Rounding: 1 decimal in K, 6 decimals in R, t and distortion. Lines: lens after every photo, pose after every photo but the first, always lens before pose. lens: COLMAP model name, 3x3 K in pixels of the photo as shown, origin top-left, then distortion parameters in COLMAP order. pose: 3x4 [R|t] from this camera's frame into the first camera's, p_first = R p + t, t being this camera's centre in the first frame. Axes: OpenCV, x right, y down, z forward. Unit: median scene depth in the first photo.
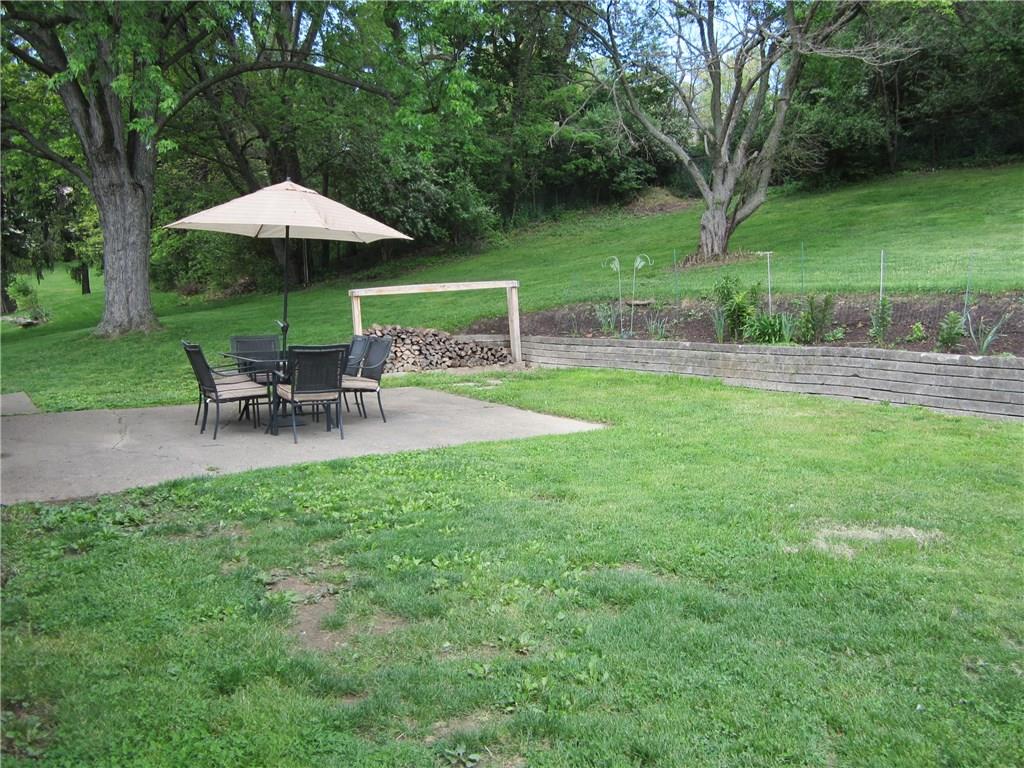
lens RADIAL K [[855.2, 0, 512.9], [0, 855.2, 383.4], [0, 0, 1]] dist [-0.034131, 0.006639]
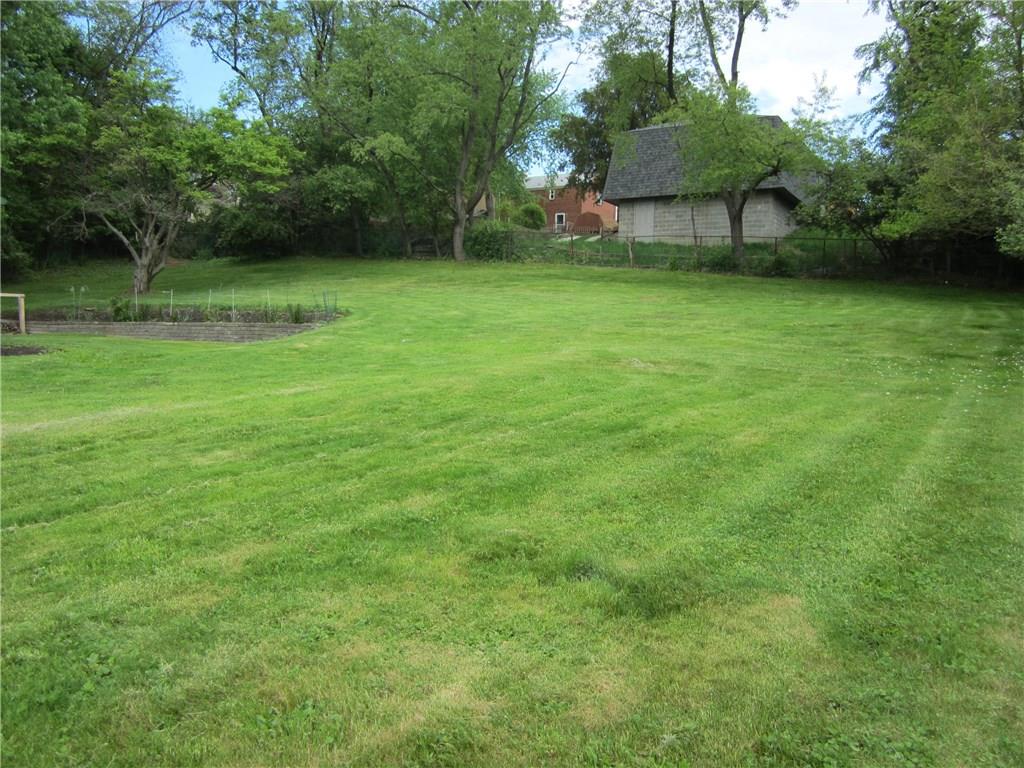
lens RADIAL K [[855.2, 0, 510.3], [0, 855.2, 384.3], [0, 0, 1]] dist [-0.034131, 0.006639]
pose [[0.892206, 0.030578, 0.450593, 0.135800], [-0.001207, 0.997863, -0.065326, 0.225080], [-0.451627, 0.057740, 0.890336, -1.318903]]
